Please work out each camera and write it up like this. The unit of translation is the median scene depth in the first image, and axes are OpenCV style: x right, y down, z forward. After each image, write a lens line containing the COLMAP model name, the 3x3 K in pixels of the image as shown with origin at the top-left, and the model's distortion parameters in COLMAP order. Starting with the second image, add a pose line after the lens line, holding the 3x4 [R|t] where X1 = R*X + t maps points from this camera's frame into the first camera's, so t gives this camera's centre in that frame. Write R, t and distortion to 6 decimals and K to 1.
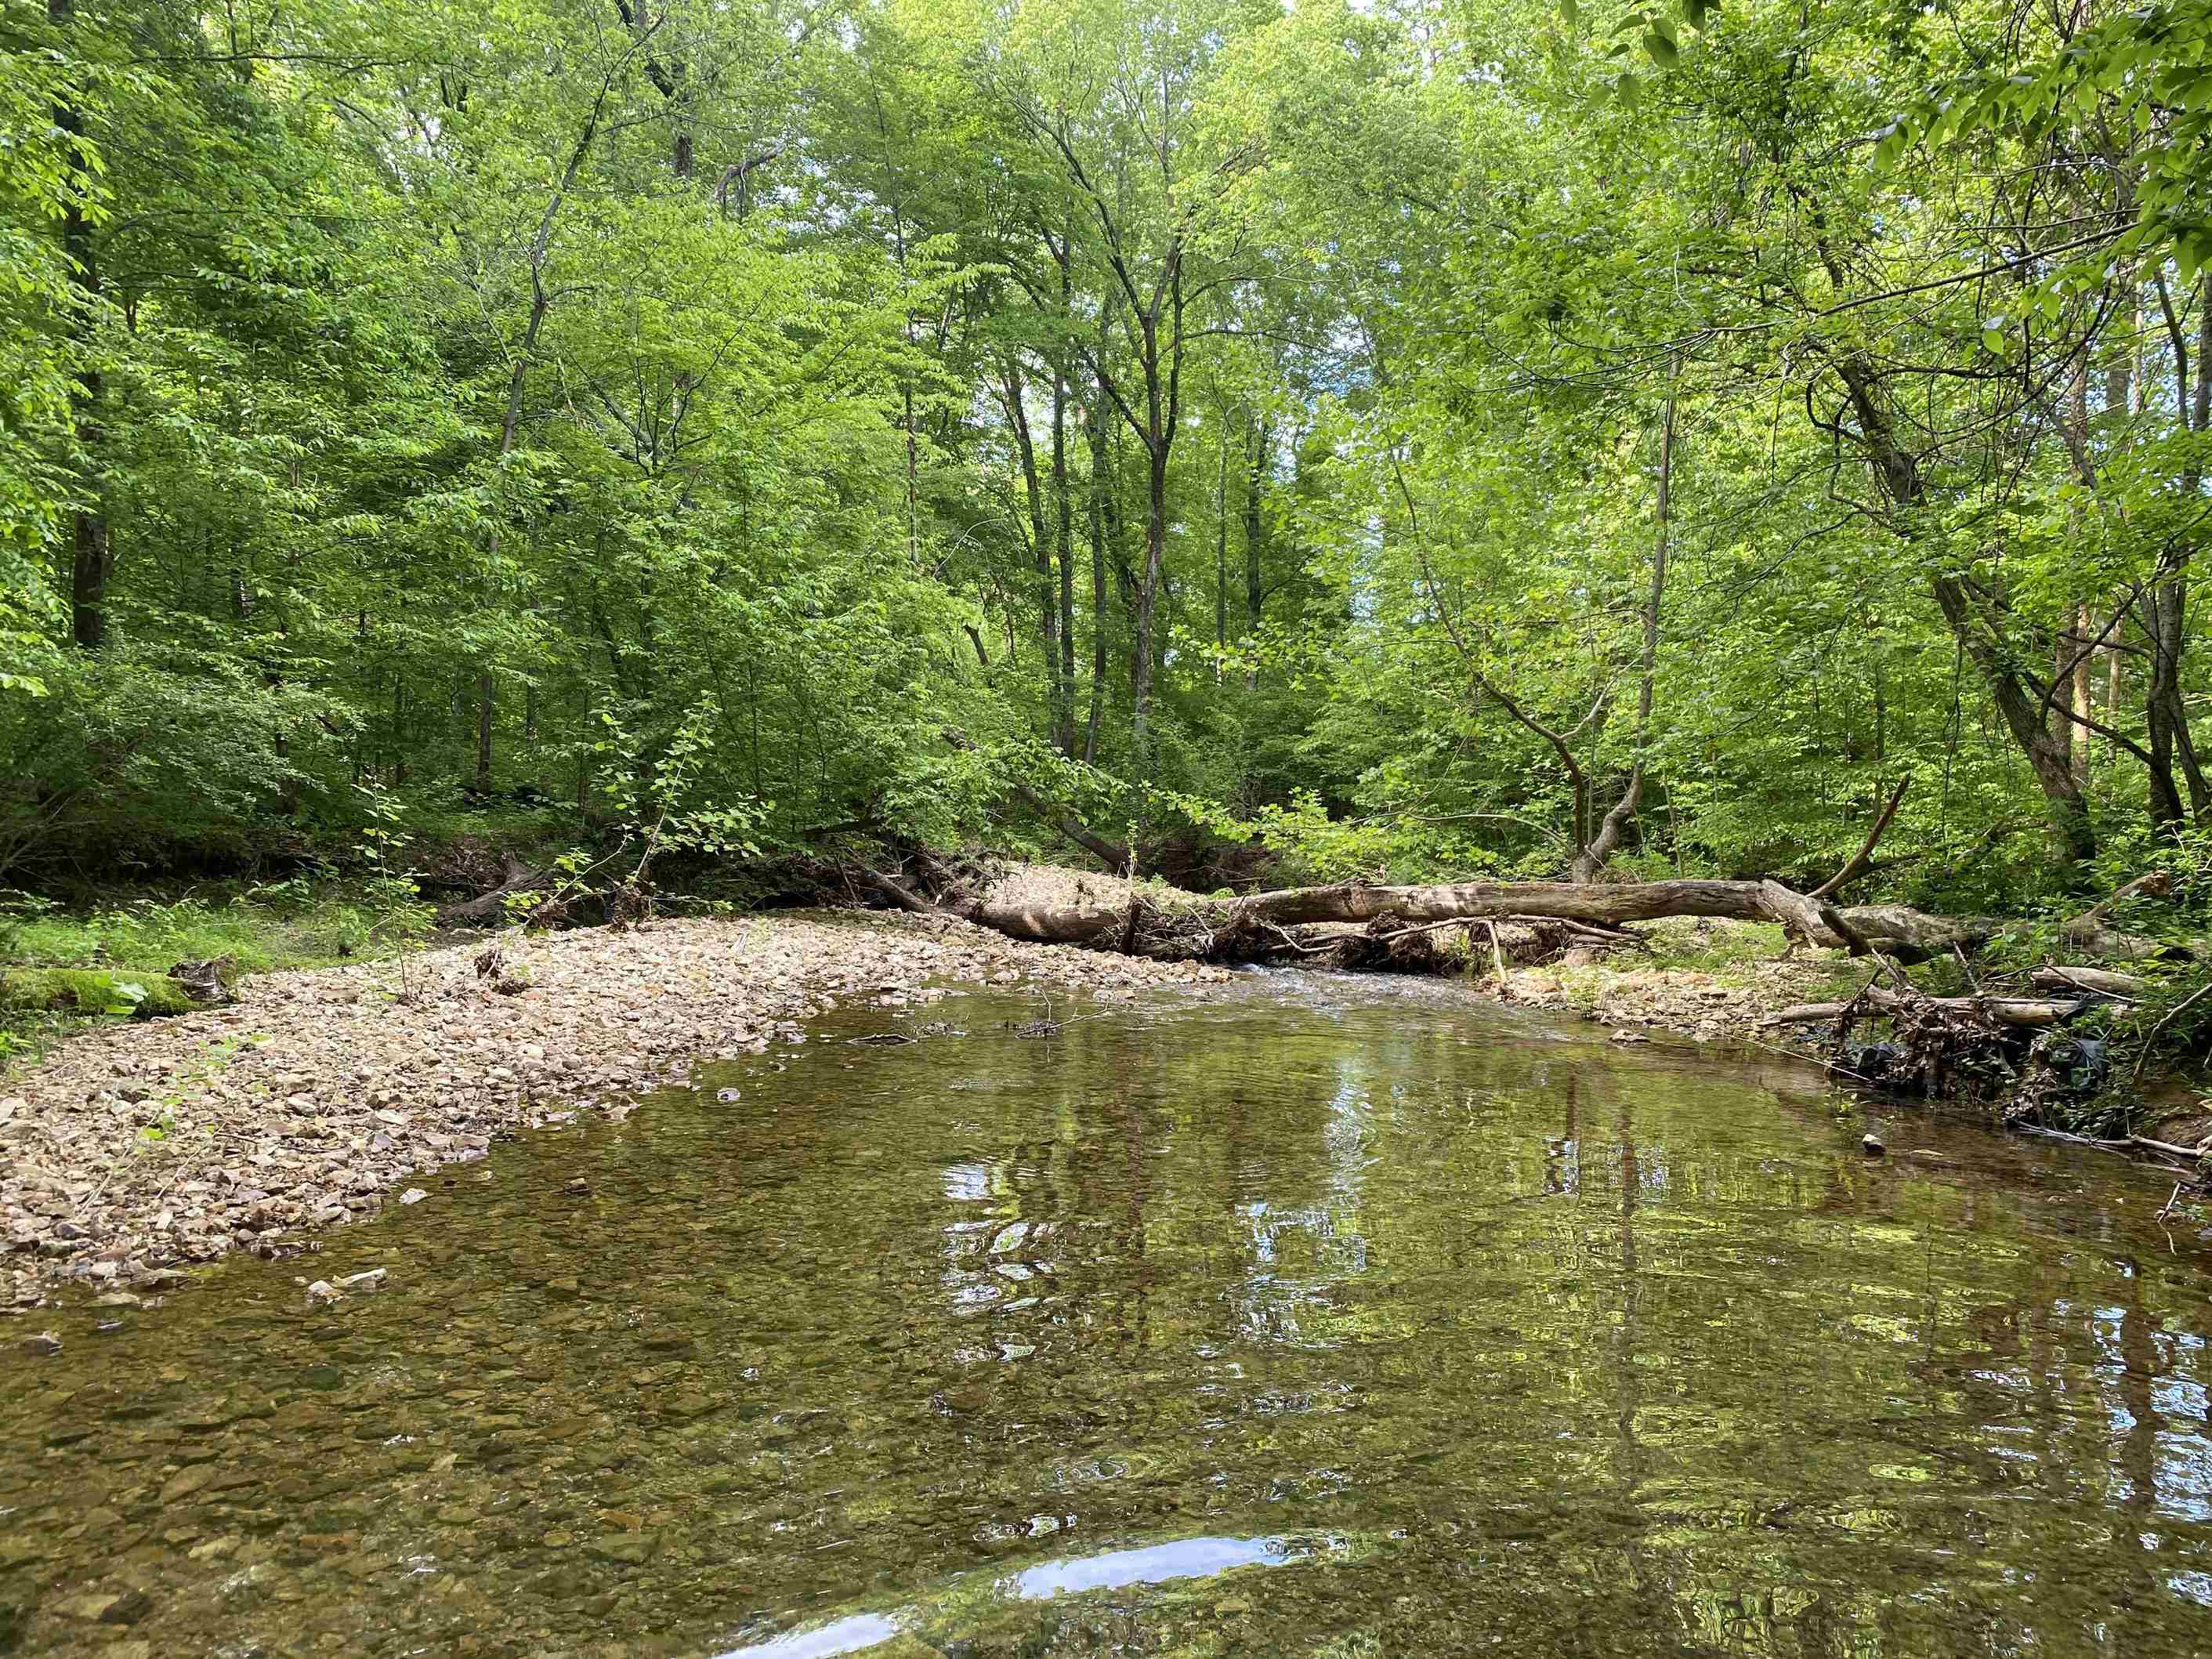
lens RADIAL K [[1670.3, 0, 1103.3], [0, 1670.3, 834.9], [0, 0, 1]] dist [0.049048, -0.070644]
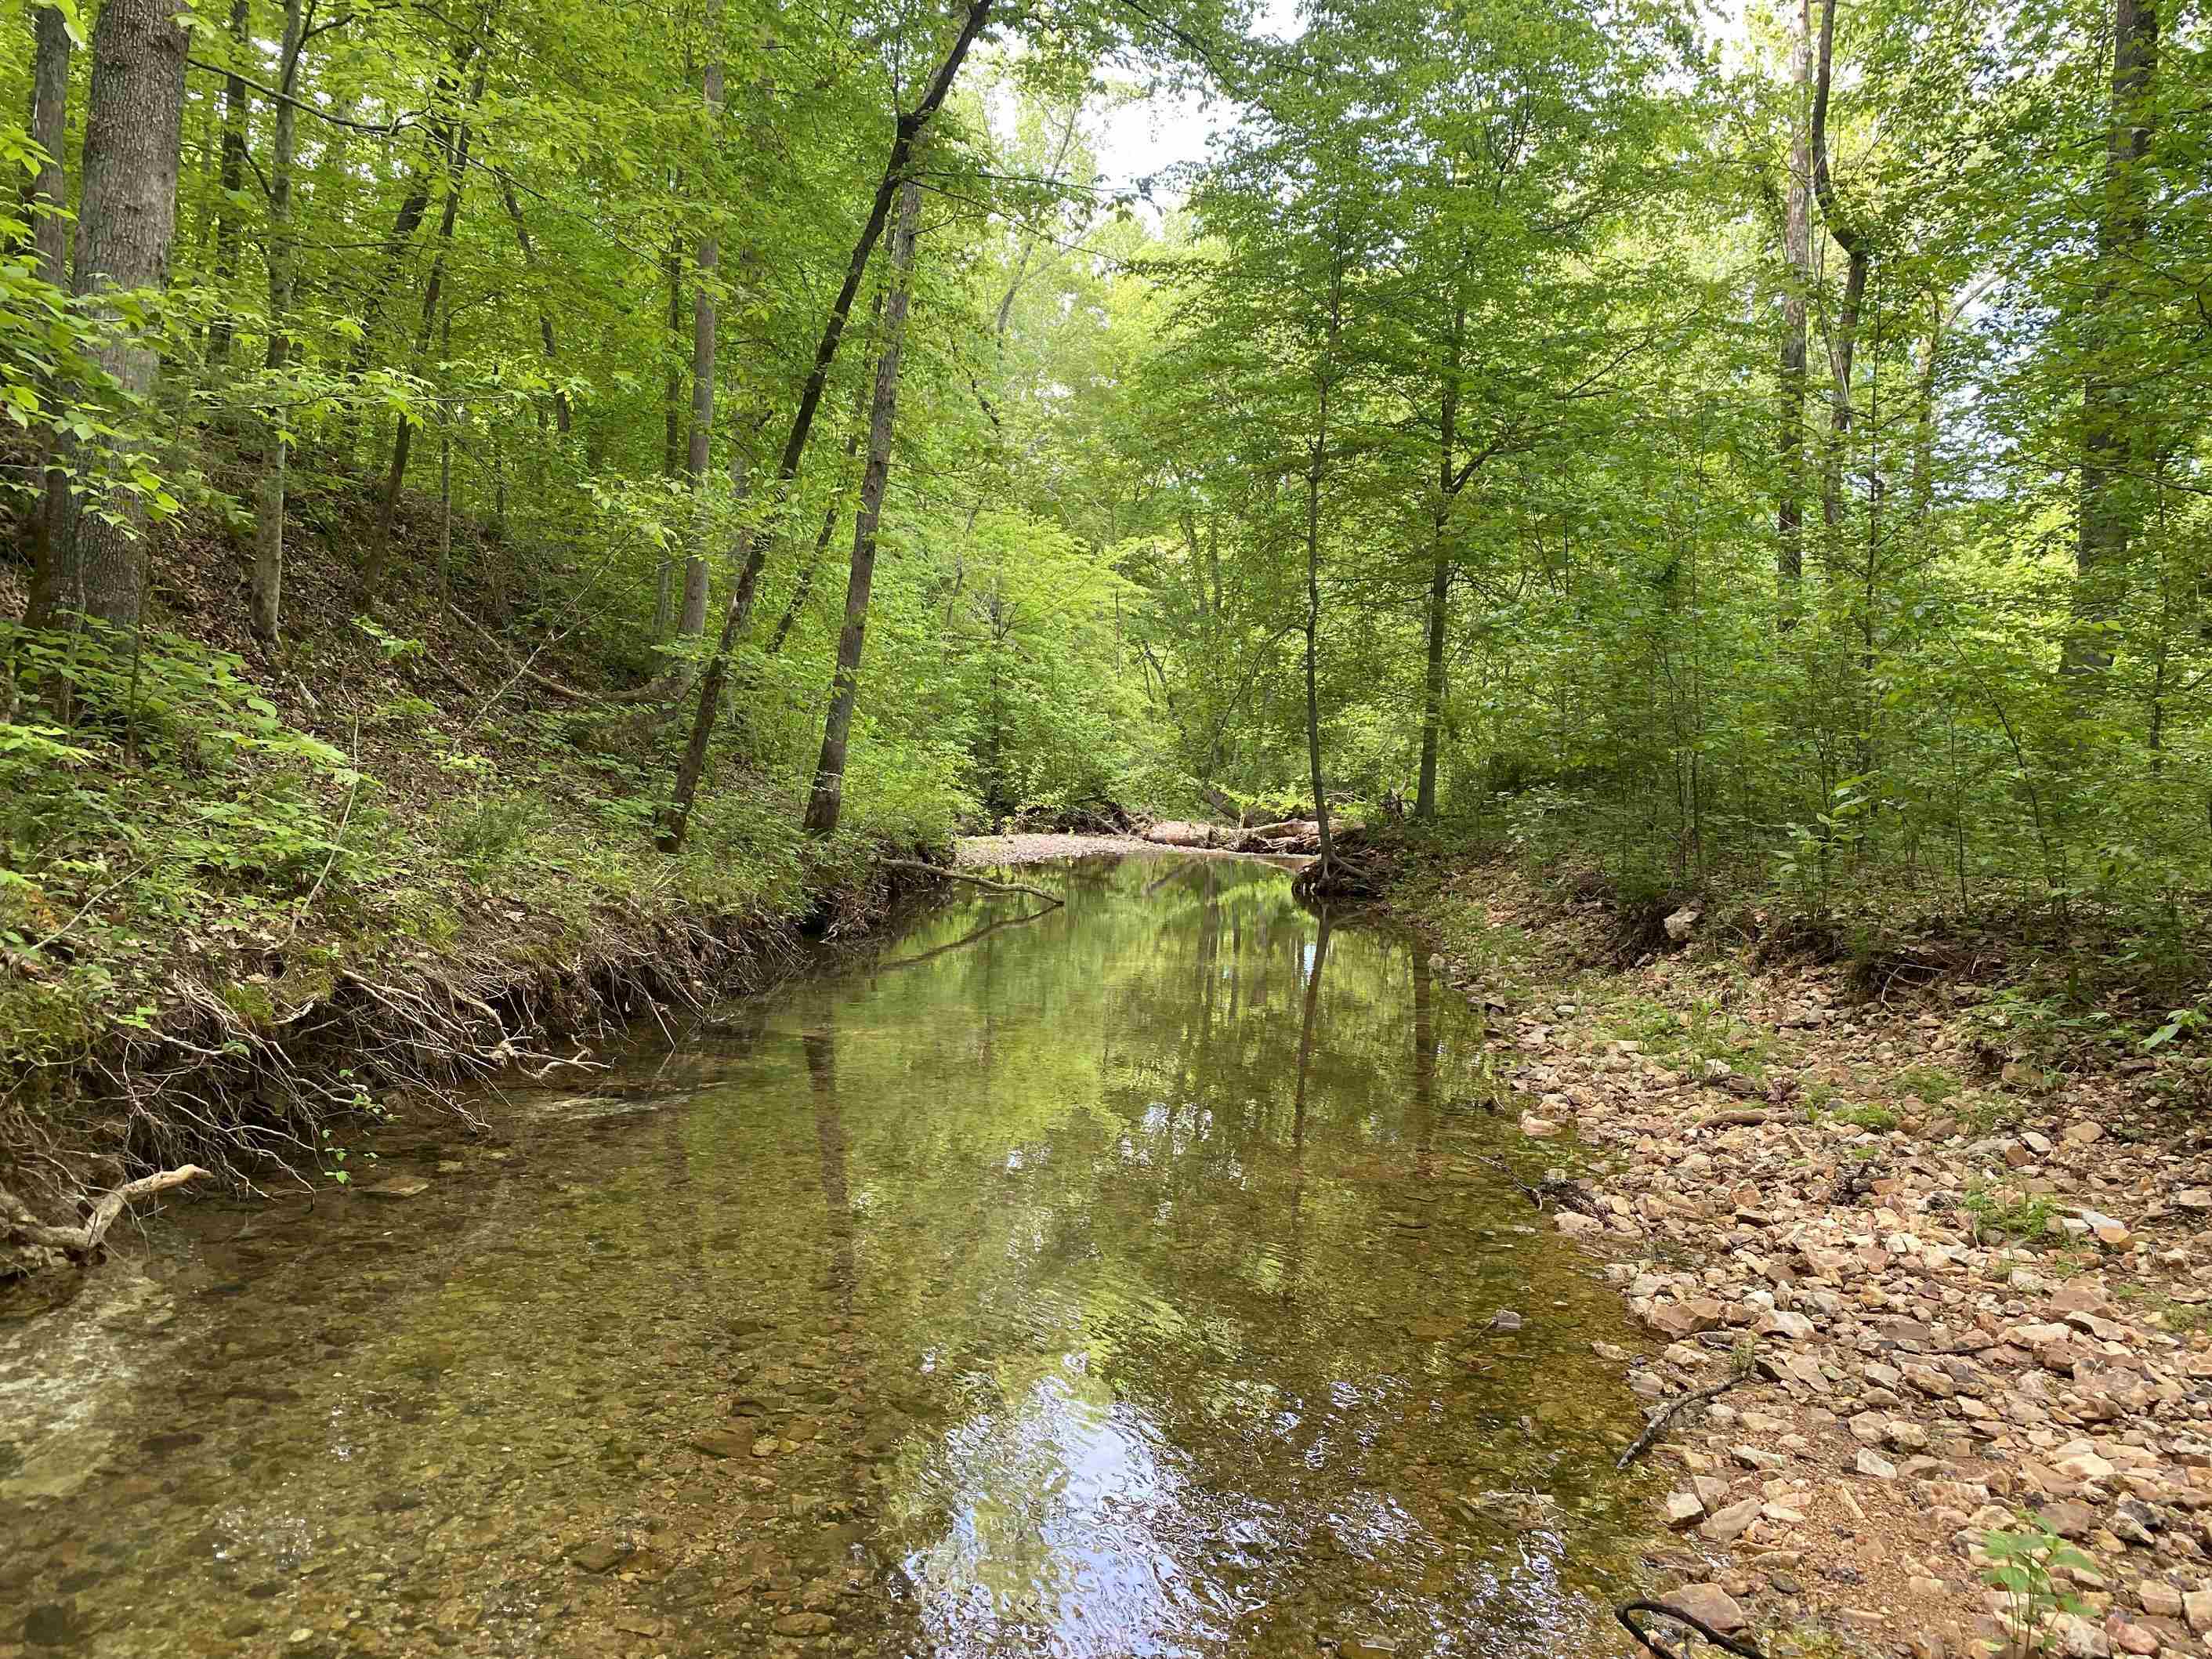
lens RADIAL K [[1670.3, 0, 1122.1], [0, 1670.3, 839.1], [0, 0, 1]] dist [0.049048, -0.070644]
pose [[0.993966, 0.000758, -0.109683, 0.163441], [0.001131, 0.999852, 0.017157, 0.011884], [0.109680, -0.017178, 0.993819, -1.458846]]
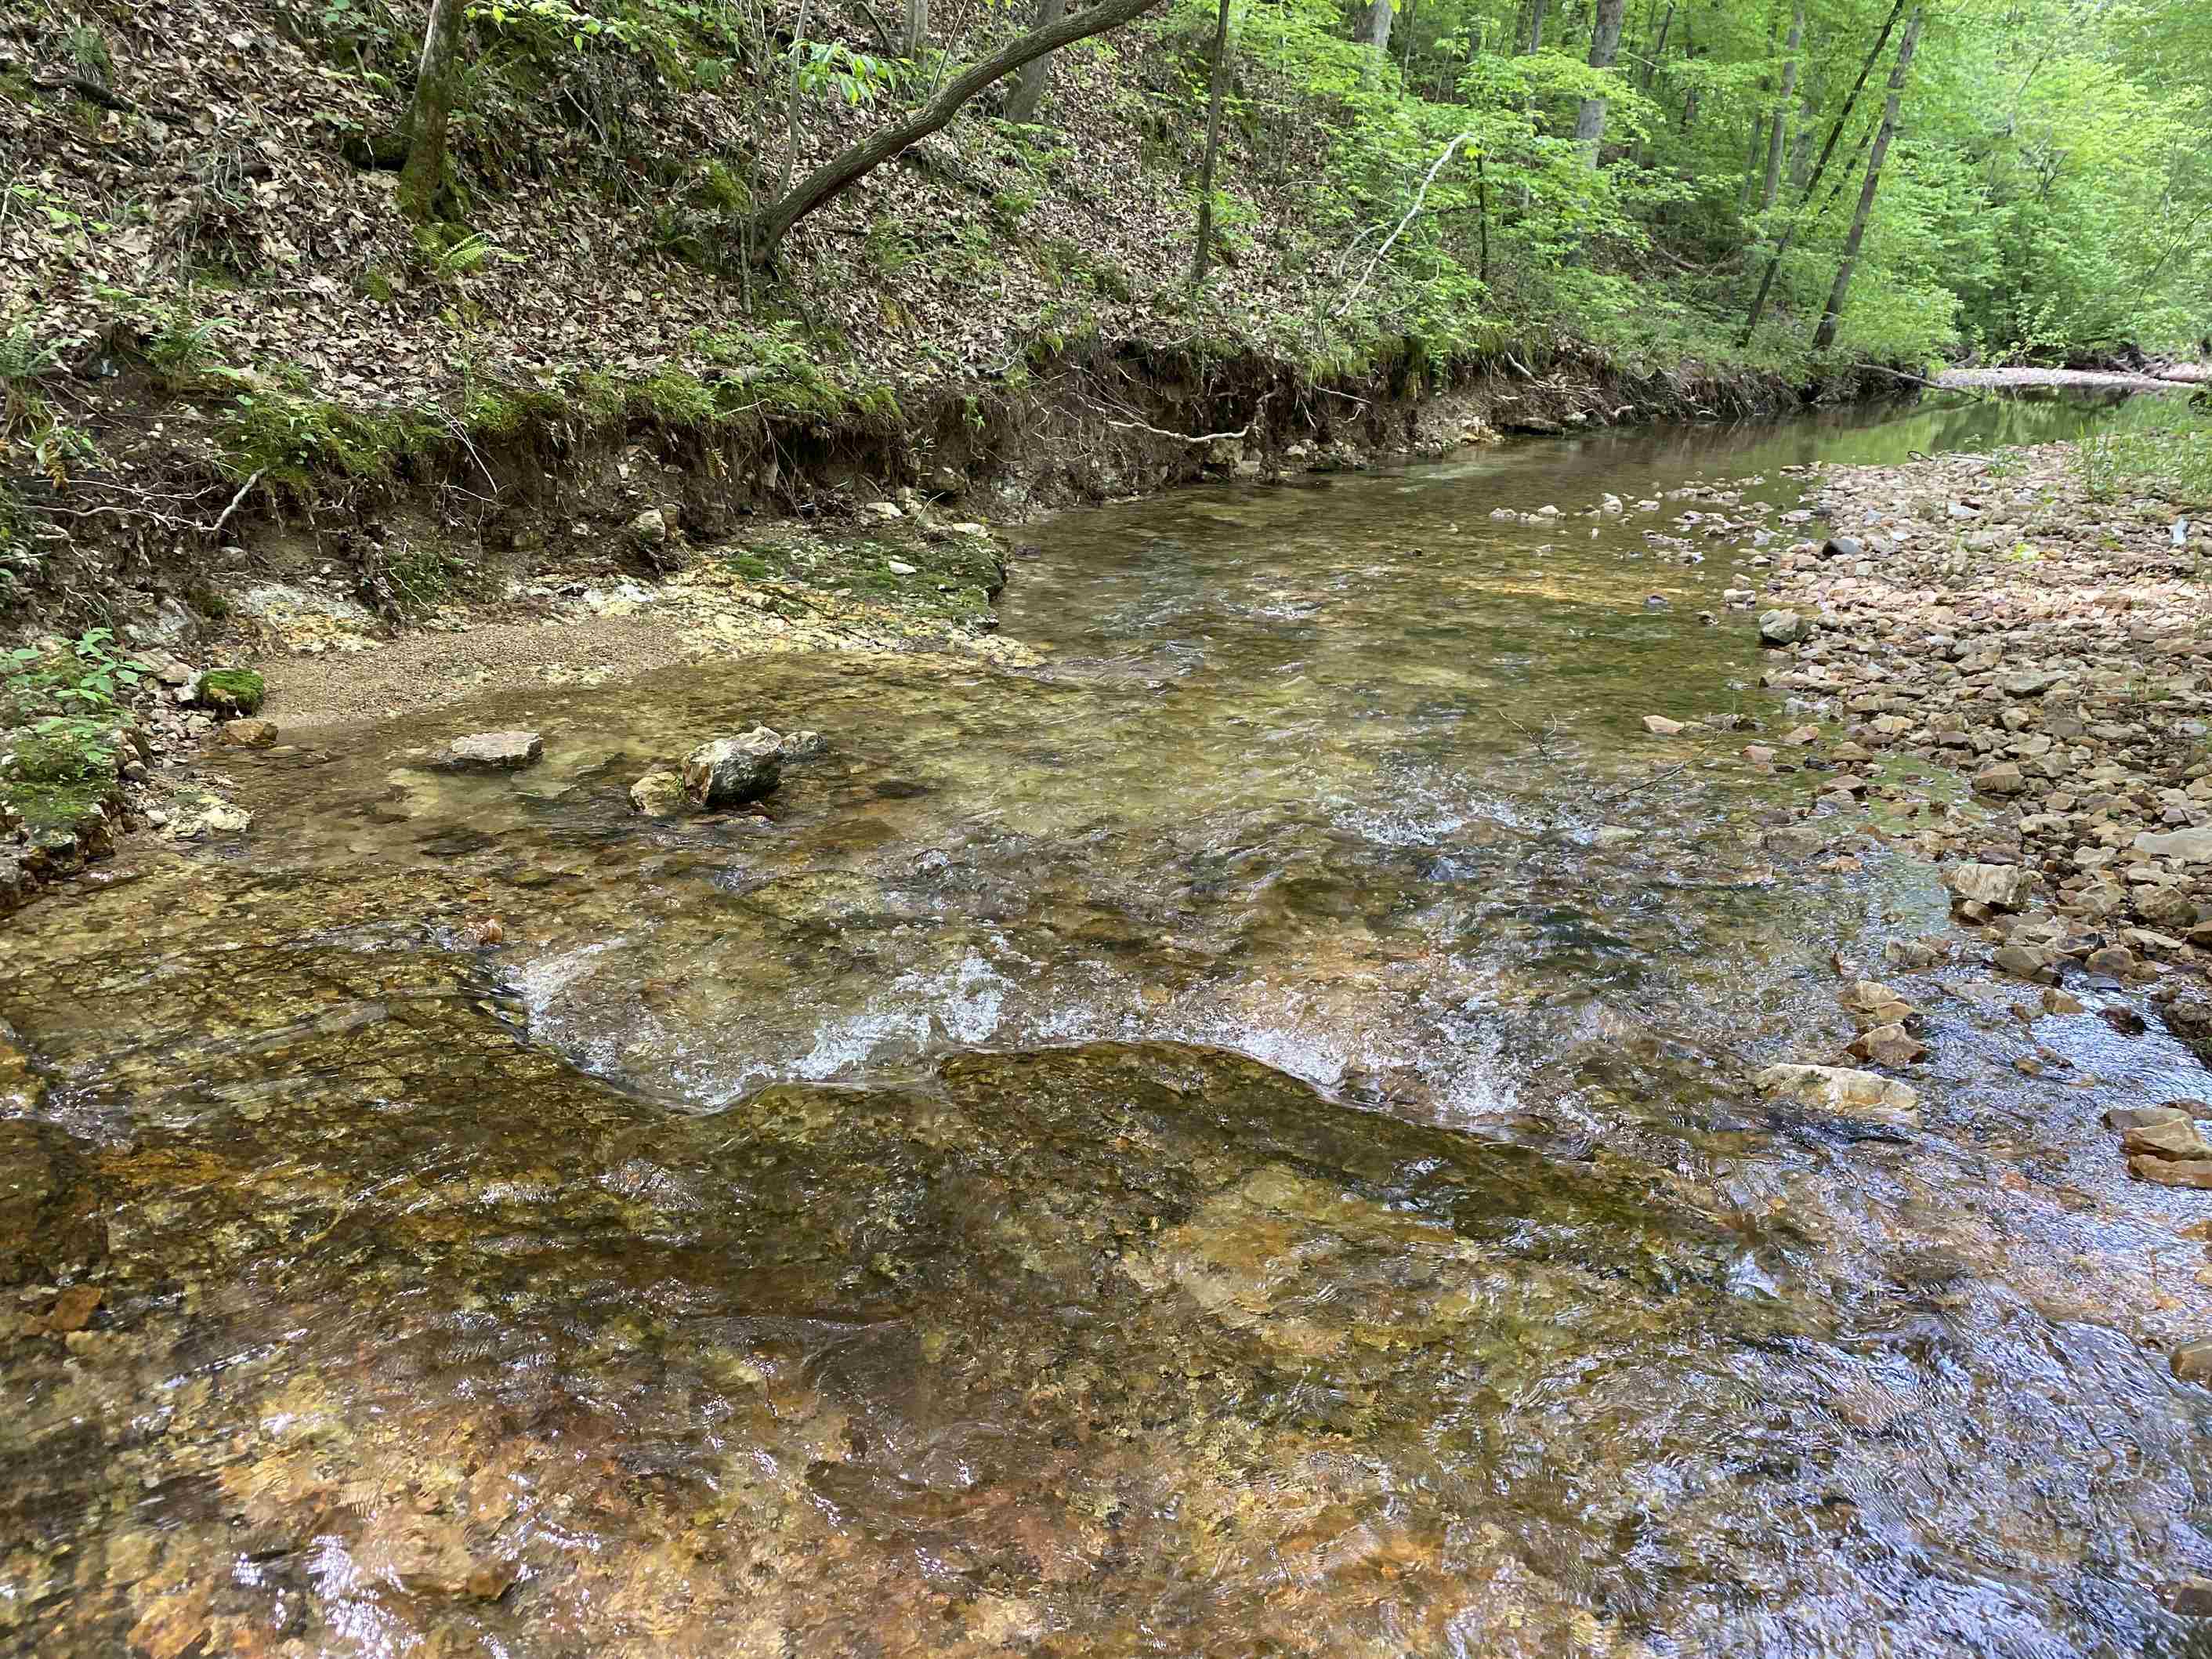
lens RADIAL K [[1670.3, 0, 1089.3], [0, 1670.3, 832.6], [0, 0, 1]] dist [0.049048, -0.070644]
pose [[0.759654, 0.189934, -0.621973, 0.472291], [-0.014104, 0.960987, 0.276234, 0.035584], [0.650174, -0.201070, 0.732696, -2.343904]]
